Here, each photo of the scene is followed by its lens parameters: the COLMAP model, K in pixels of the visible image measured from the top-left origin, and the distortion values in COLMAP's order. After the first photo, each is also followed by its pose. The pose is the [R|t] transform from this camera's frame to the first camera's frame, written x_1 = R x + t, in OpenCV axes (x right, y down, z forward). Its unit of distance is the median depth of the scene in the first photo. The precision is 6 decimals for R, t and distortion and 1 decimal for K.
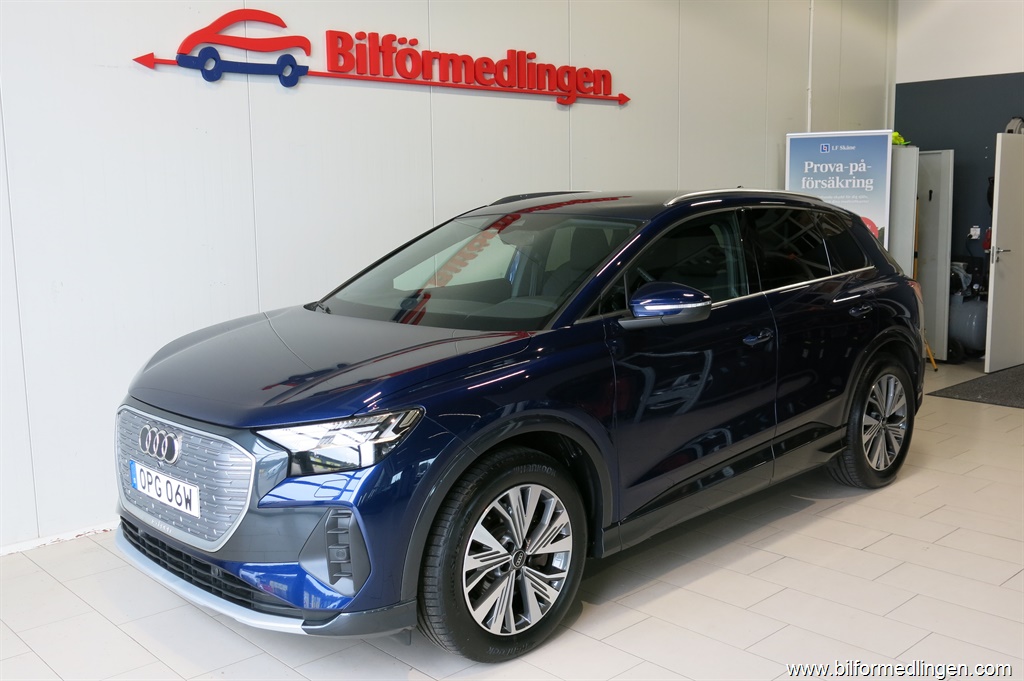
lens RADIAL K [[995.5, 0, 512.0], [0, 995.5, 340.5], [0, 0, 1]] dist [-0.009232, -0.006384]
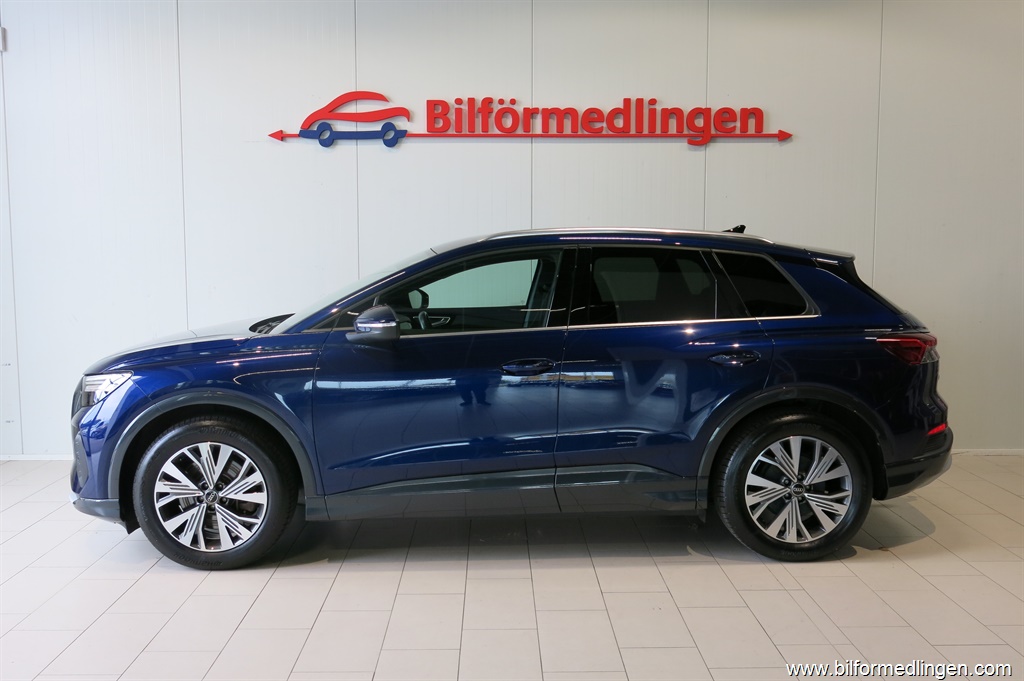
lens RADIAL K [[995.5, 0, 512.0], [0, 995.5, 340.5], [0, 0, 1]] dist [-0.009232, -0.006384]
pose [[0.742516, 0.082473, -0.664731, 0.750159], [-0.105740, 0.994380, 0.005259, -0.027701], [0.661429, 0.066384, 0.747064, 0.150767]]
